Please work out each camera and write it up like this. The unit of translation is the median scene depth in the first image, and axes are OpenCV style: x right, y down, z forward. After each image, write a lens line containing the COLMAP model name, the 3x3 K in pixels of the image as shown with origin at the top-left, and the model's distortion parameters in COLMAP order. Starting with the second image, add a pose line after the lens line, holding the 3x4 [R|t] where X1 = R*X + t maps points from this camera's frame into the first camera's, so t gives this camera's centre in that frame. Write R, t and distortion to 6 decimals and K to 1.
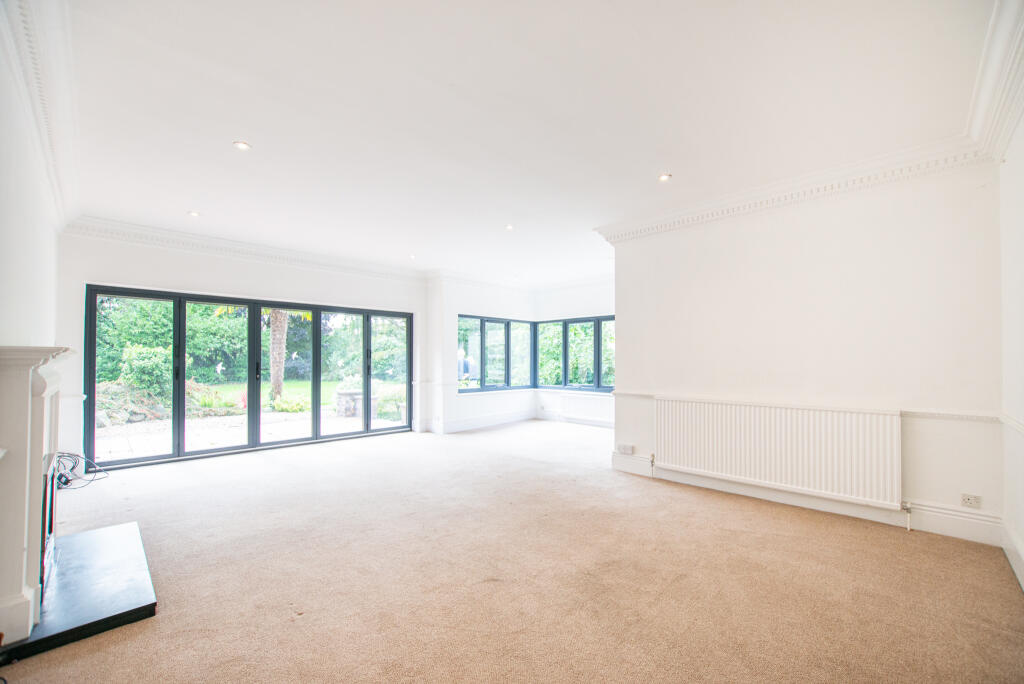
lens RADIAL K [[418.1, 0, 521.5], [0, 418.1, 355.7], [0, 0, 1]] dist [-0.013557, 0.000651]
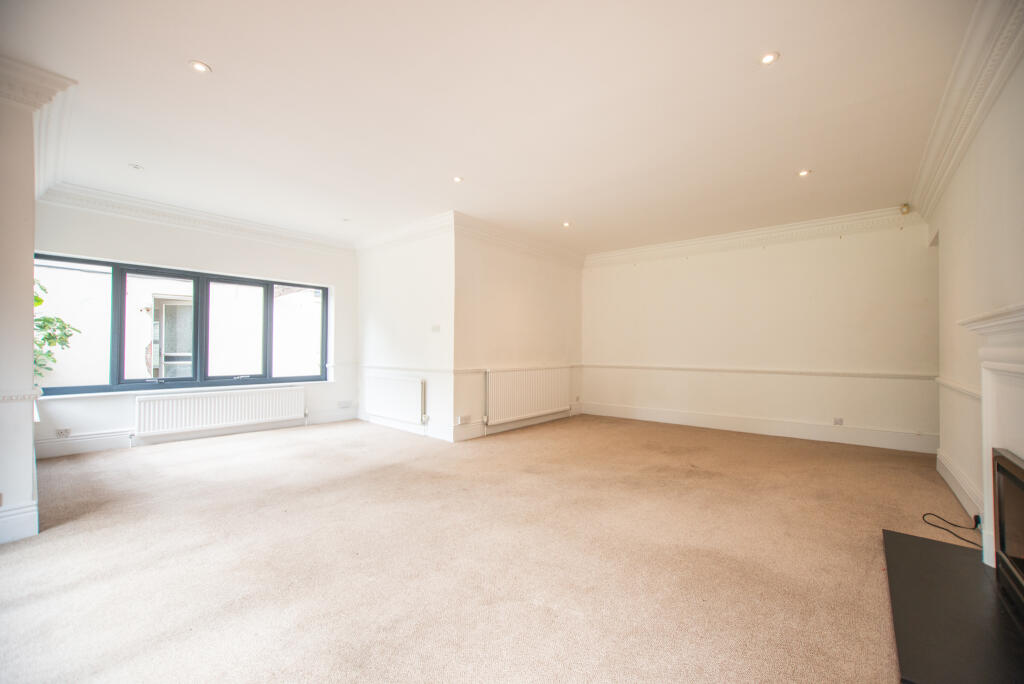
lens RADIAL K [[418.1, 0, 512.3], [0, 418.1, 344.5], [0, 0, 1]] dist [-0.013557, 0.000651]
pose [[-0.061756, 0.009955, 0.998042, -0.492780], [-0.015312, 0.999823, -0.010921, 0.018761], [-0.997974, -0.015956, -0.061593, 0.533965]]
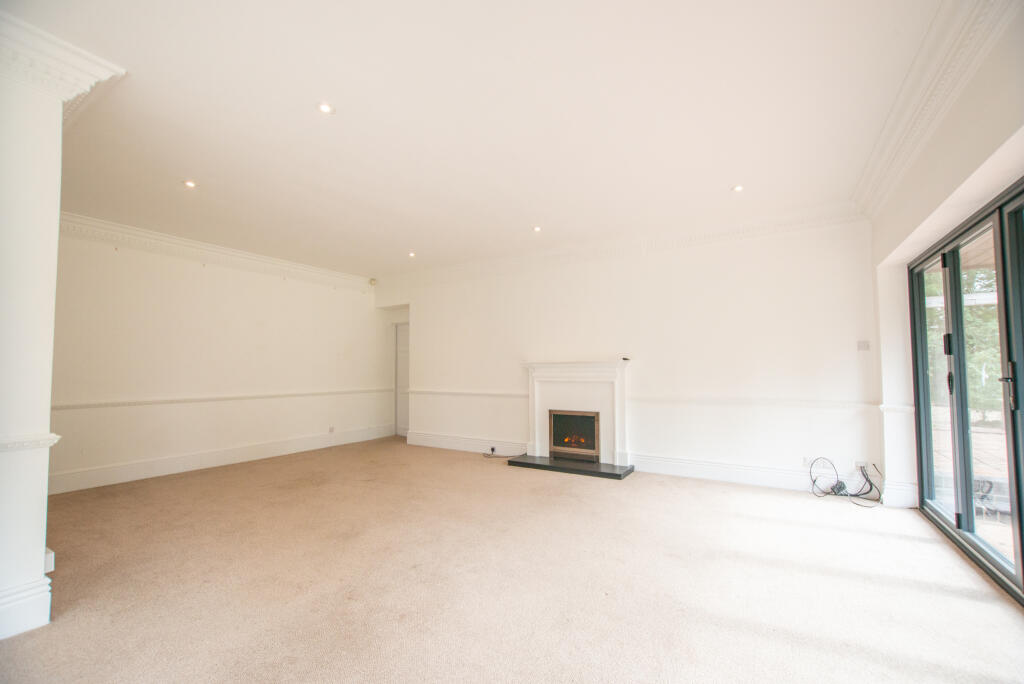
lens RADIAL K [[418.1, 0, 517.0], [0, 418.1, 345.8], [0, 0, 1]] dist [-0.013557, 0.000651]
pose [[-0.970490, -0.005821, -0.241071, -0.063544], [0.008985, 0.998141, -0.060273, 0.009978], [0.240973, -0.060660, -0.968634, 0.873426]]
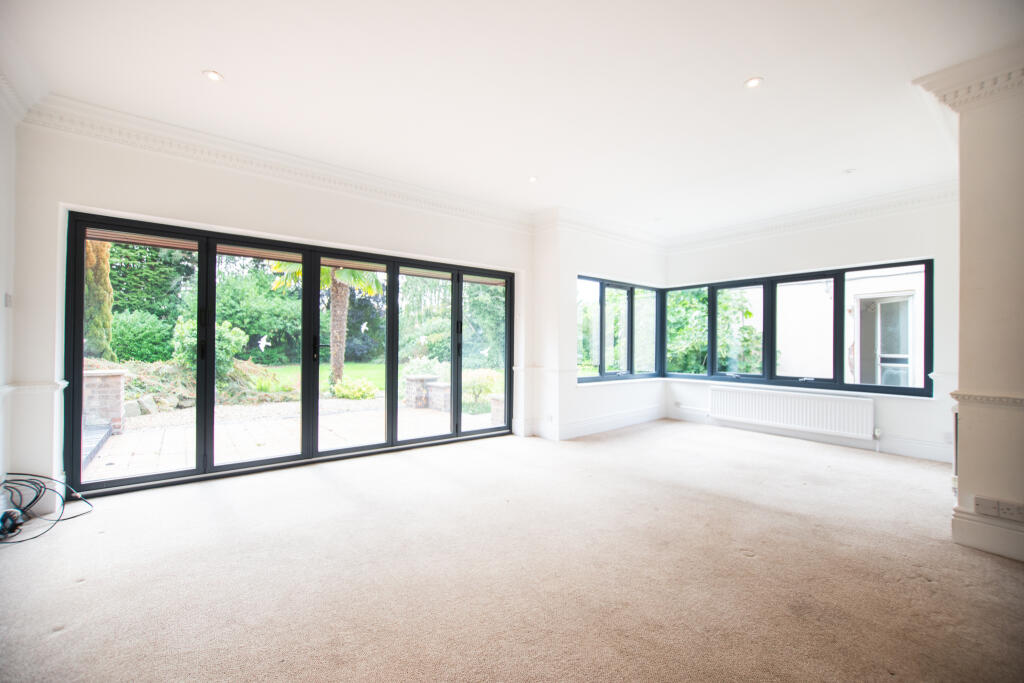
lens RADIAL K [[418.1, 0, 508.9], [0, 418.1, 341.3], [0, 0, 1]] dist [-0.013557, 0.000651]
pose [[0.990646, 0.006580, -0.136297, -0.152296], [-0.006343, 0.999978, 0.002178, 0.014803], [0.136308, -0.001293, 0.990666, 0.247011]]
